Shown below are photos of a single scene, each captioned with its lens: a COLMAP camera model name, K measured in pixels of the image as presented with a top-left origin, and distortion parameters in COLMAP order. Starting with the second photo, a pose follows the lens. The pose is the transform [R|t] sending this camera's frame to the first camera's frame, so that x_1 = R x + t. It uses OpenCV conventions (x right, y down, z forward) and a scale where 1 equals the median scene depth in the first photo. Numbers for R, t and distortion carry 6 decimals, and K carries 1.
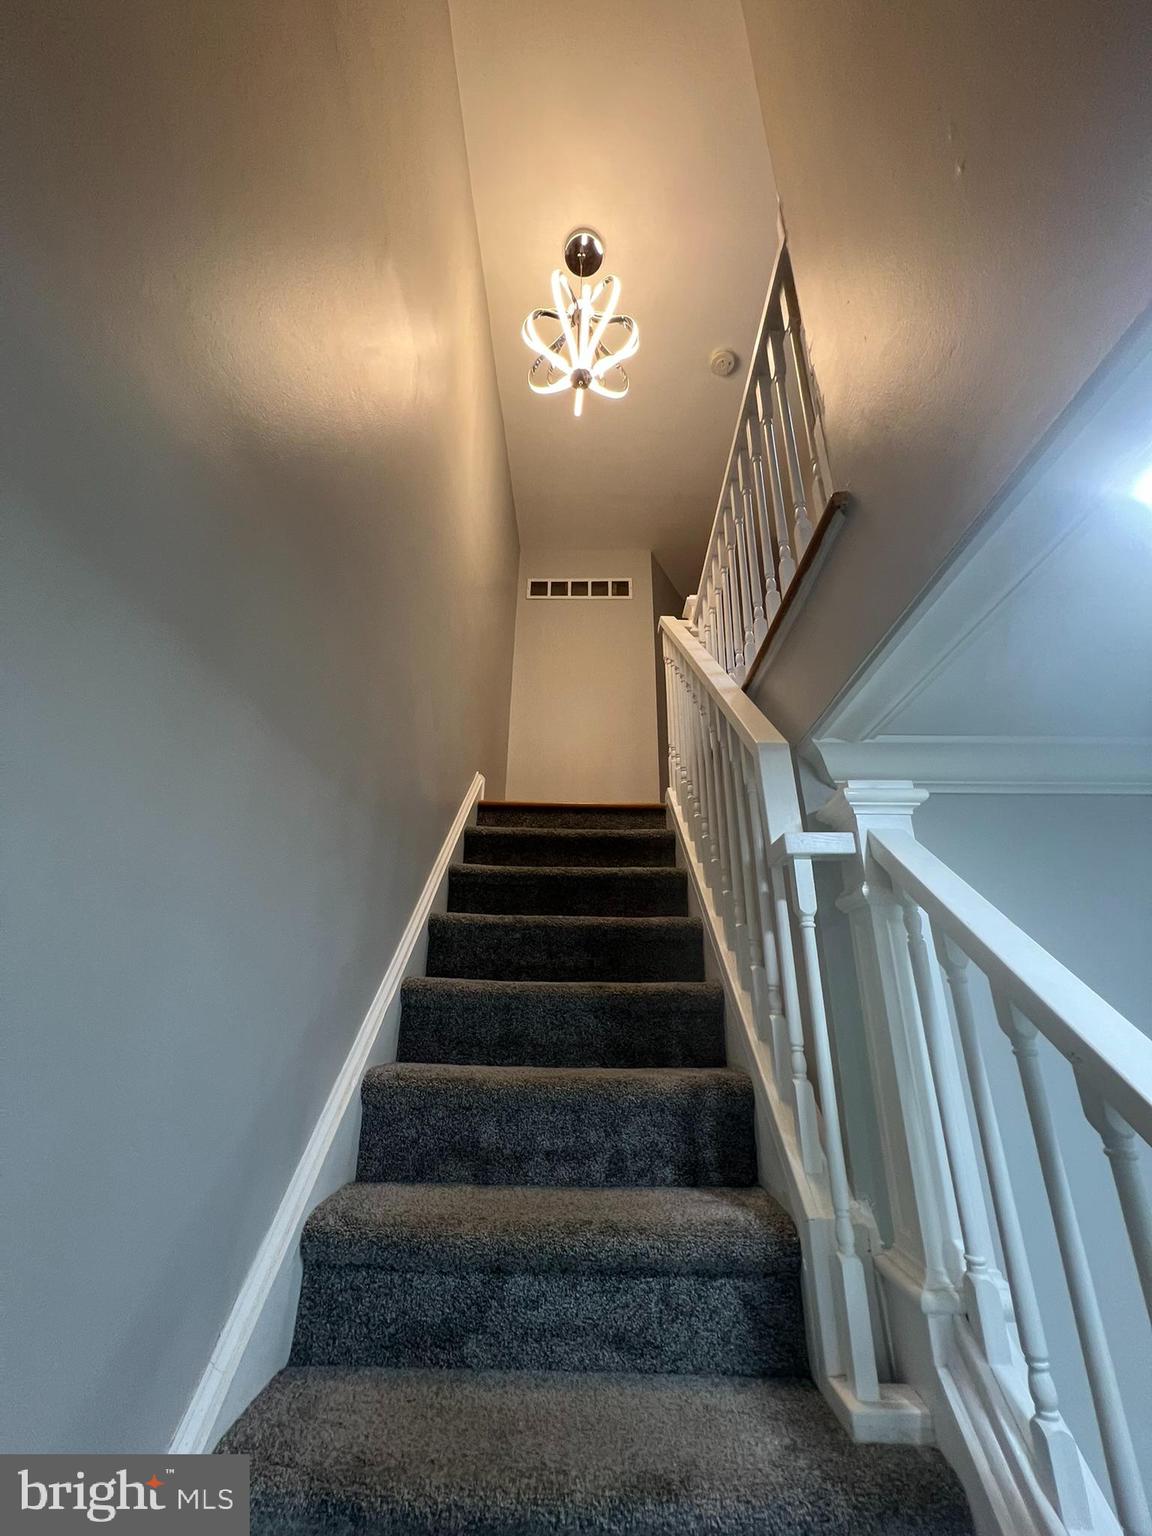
lens RADIAL K [[618.2, 0, 581.8], [0, 618.2, 768.1], [0, 0, 1]] dist [-0.000874, 0.000048]
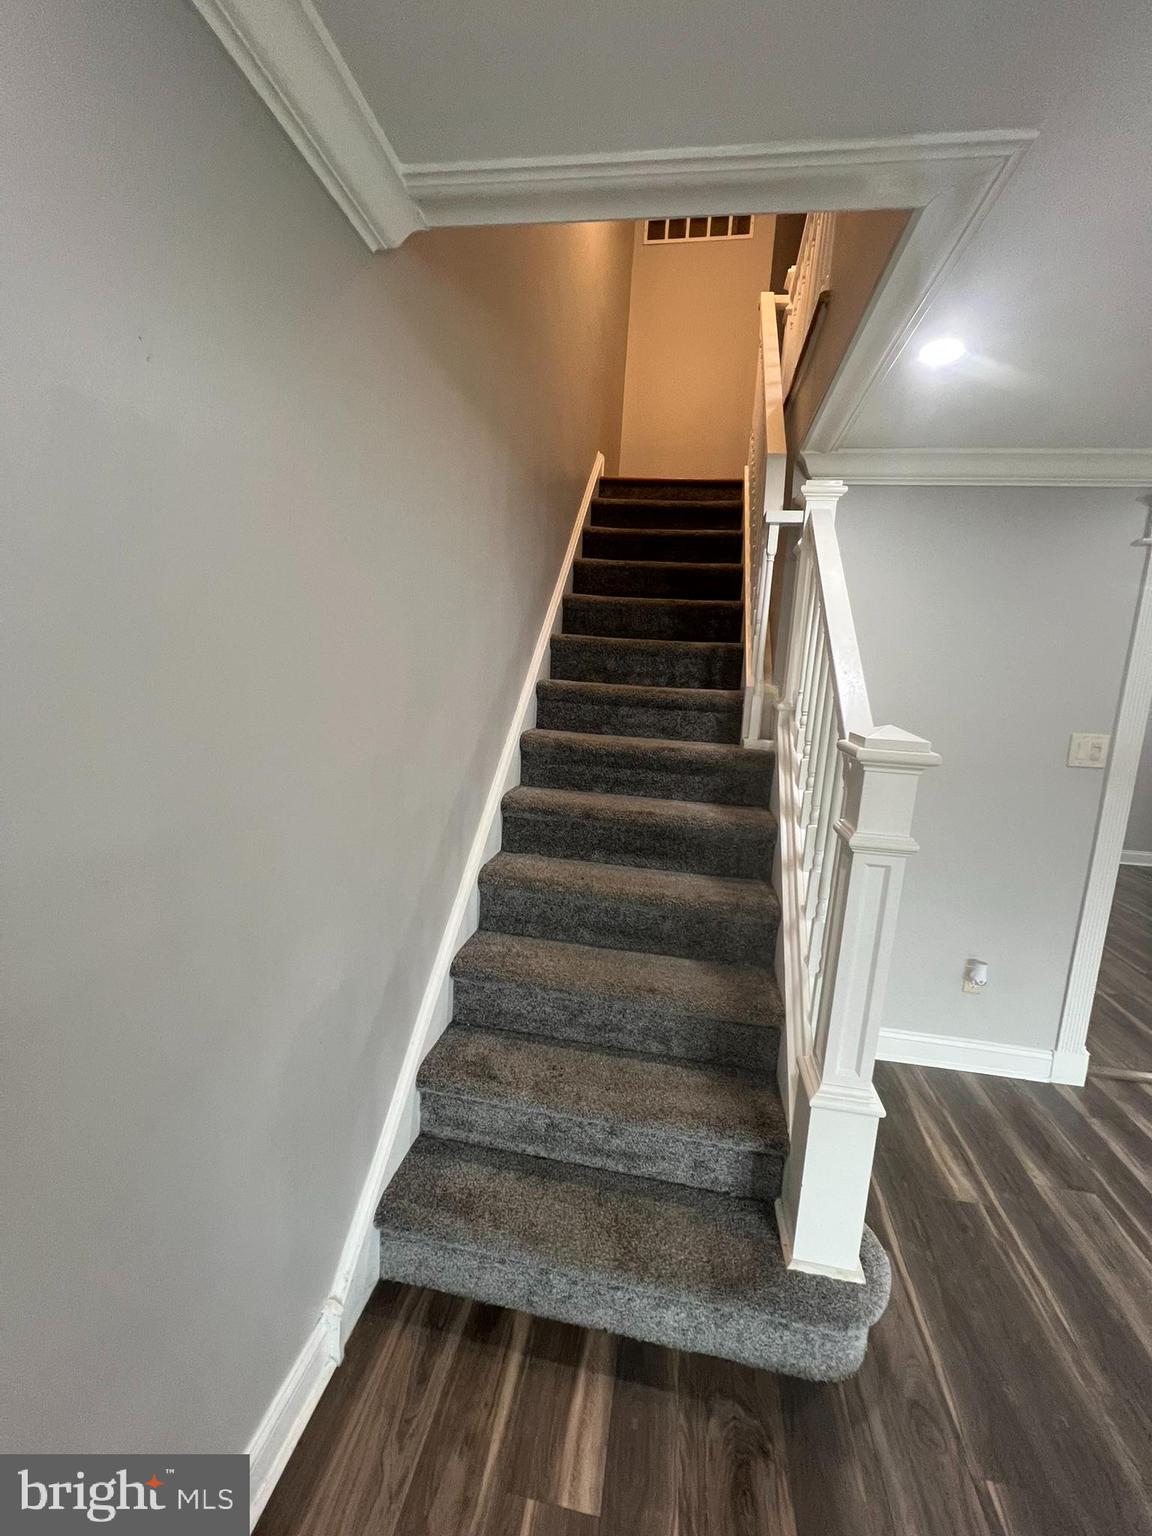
lens RADIAL K [[618.2, 0, 578.5], [0, 618.2, 766.3], [0, 0, 1]] dist [-0.000874, 0.000048]
pose [[0.984168, 0.073184, -0.161424, 0.073559], [0.017170, 0.867119, 0.497804, -0.105531], [0.176405, -0.492695, 0.852134, -0.686124]]
